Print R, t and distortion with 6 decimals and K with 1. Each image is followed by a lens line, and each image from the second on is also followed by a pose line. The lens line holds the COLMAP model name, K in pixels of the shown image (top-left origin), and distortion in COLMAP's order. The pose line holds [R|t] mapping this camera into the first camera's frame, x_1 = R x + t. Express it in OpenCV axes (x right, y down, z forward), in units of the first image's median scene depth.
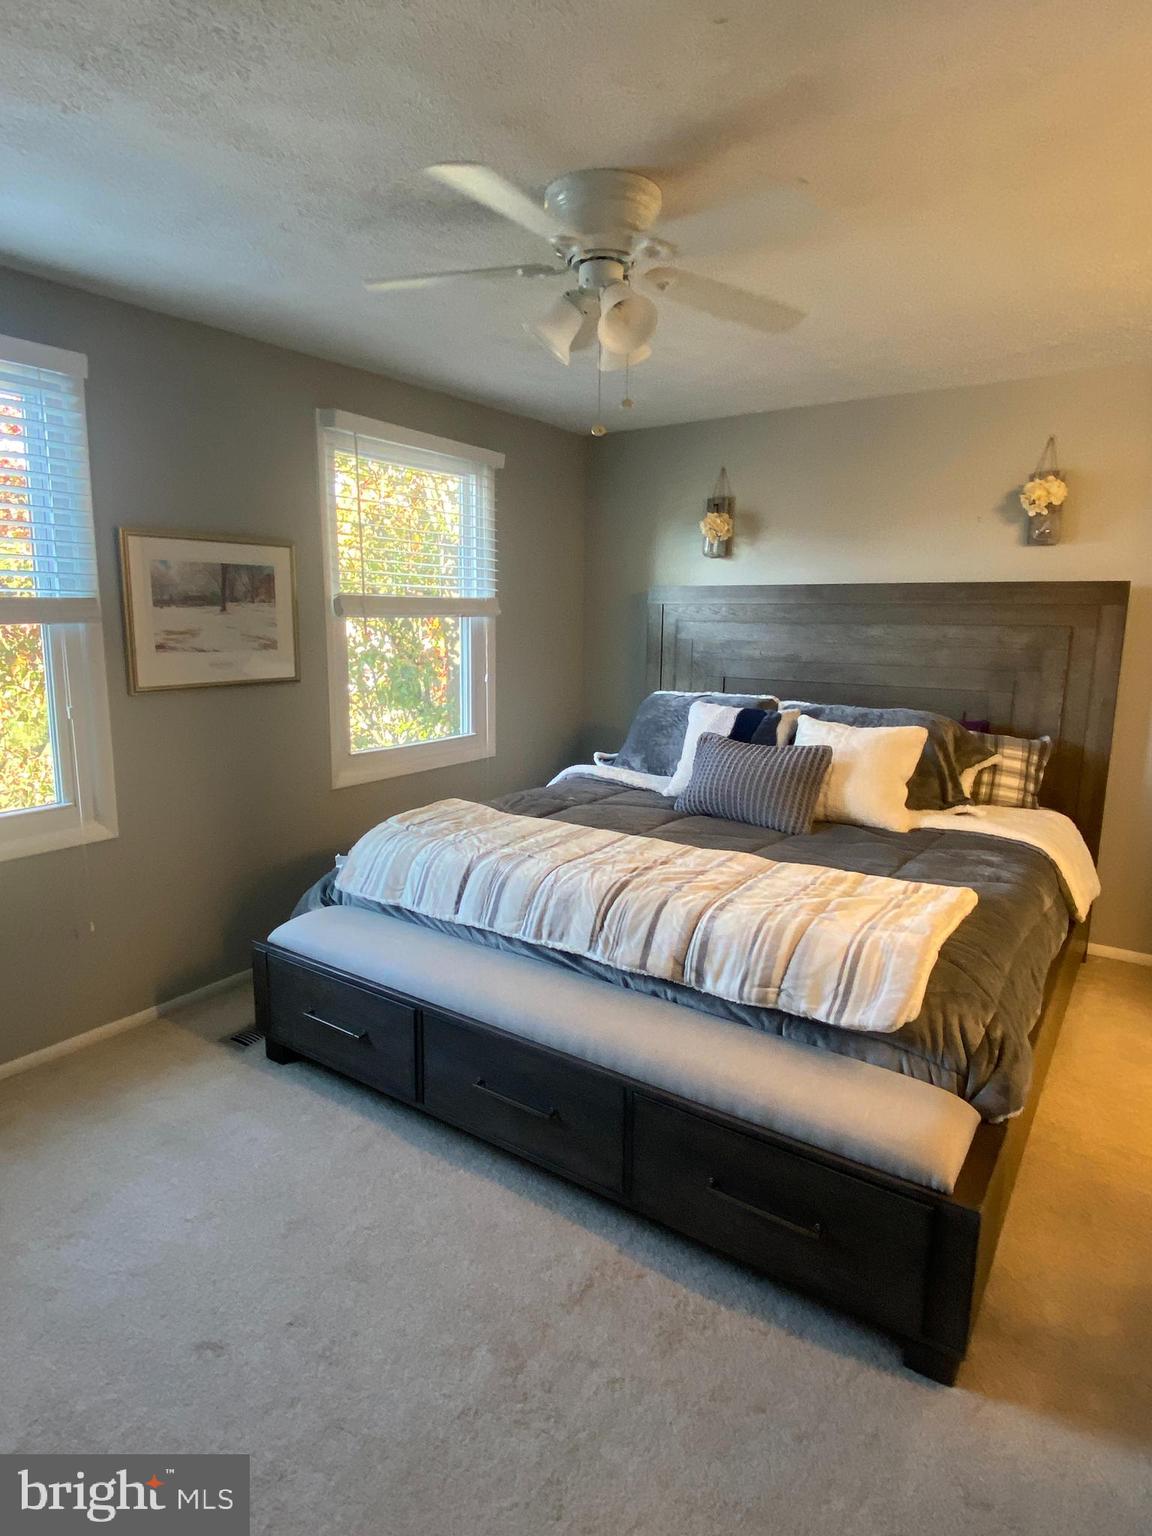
lens RADIAL K [[848.2, 0, 576.0], [0, 848.2, 768.0], [0, 0, 1]] dist [0.001946, -0.000067]
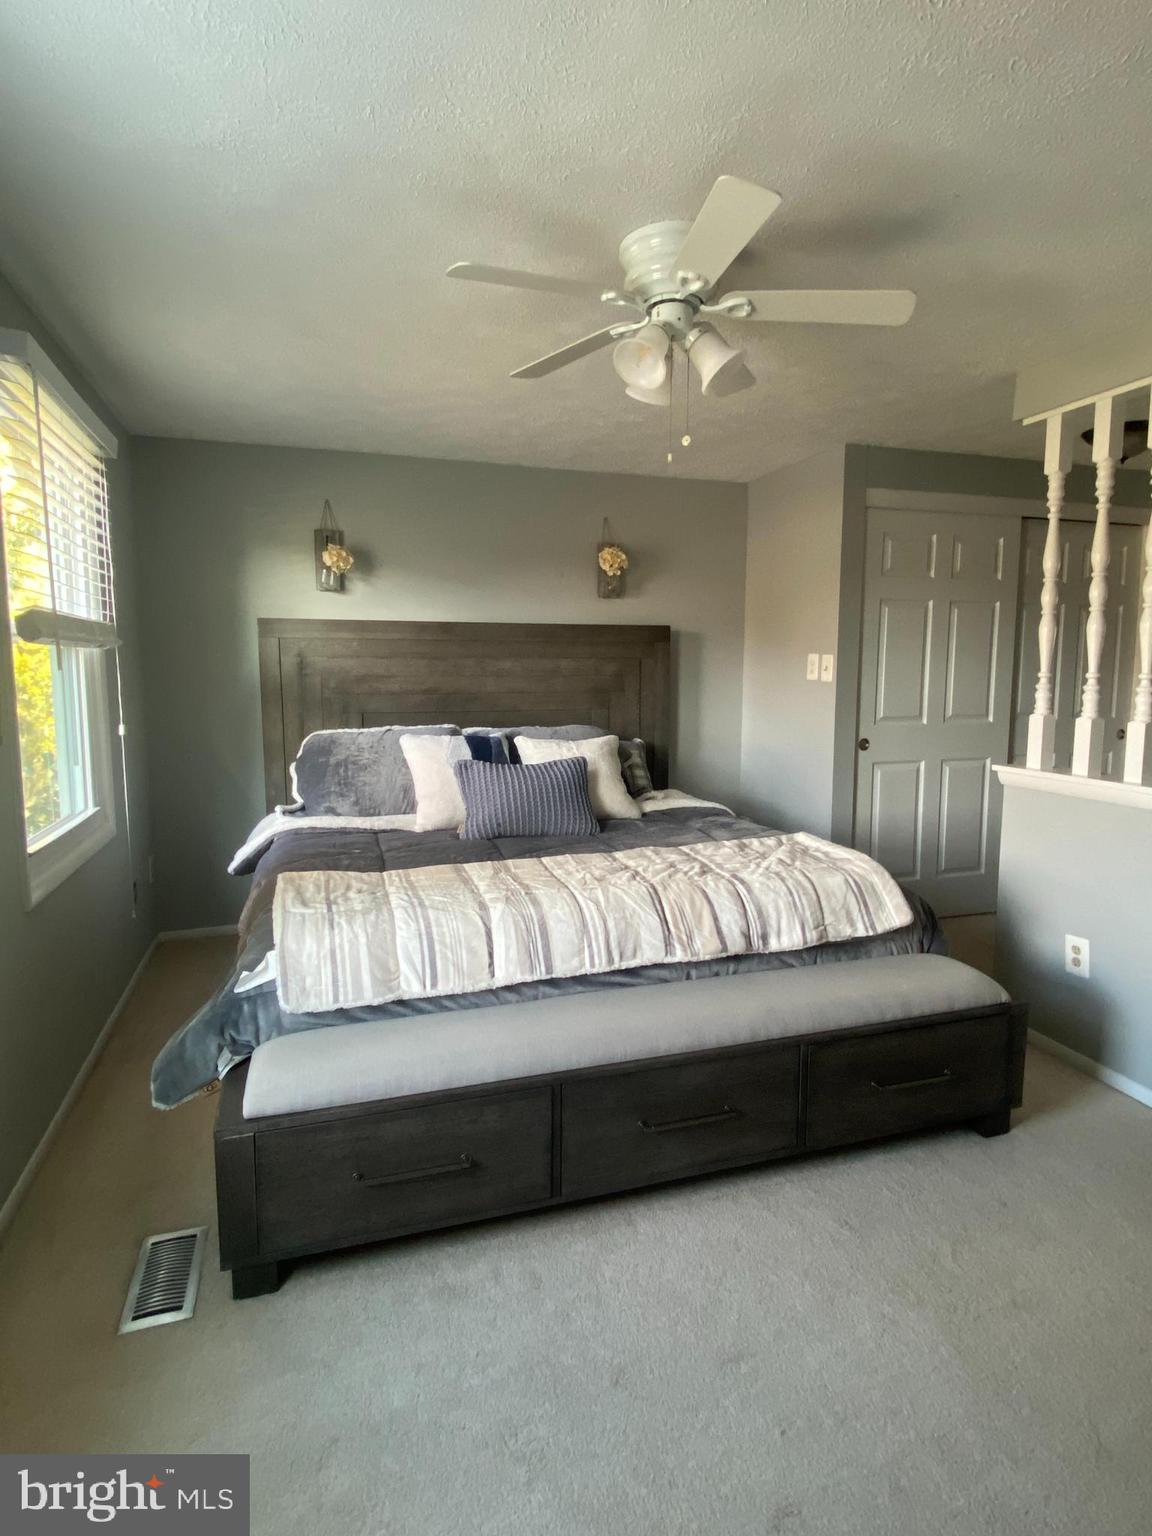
lens RADIAL K [[813.6, 0, 576.0], [0, 813.6, 768.0], [0, 0, 1]] dist [0.001936, -0.000223]
pose [[0.603834, -0.105541, 0.790092, -0.596528], [0.149153, 0.988649, 0.018073, -0.033944], [-0.783031, 0.106932, 0.612722, 0.330864]]
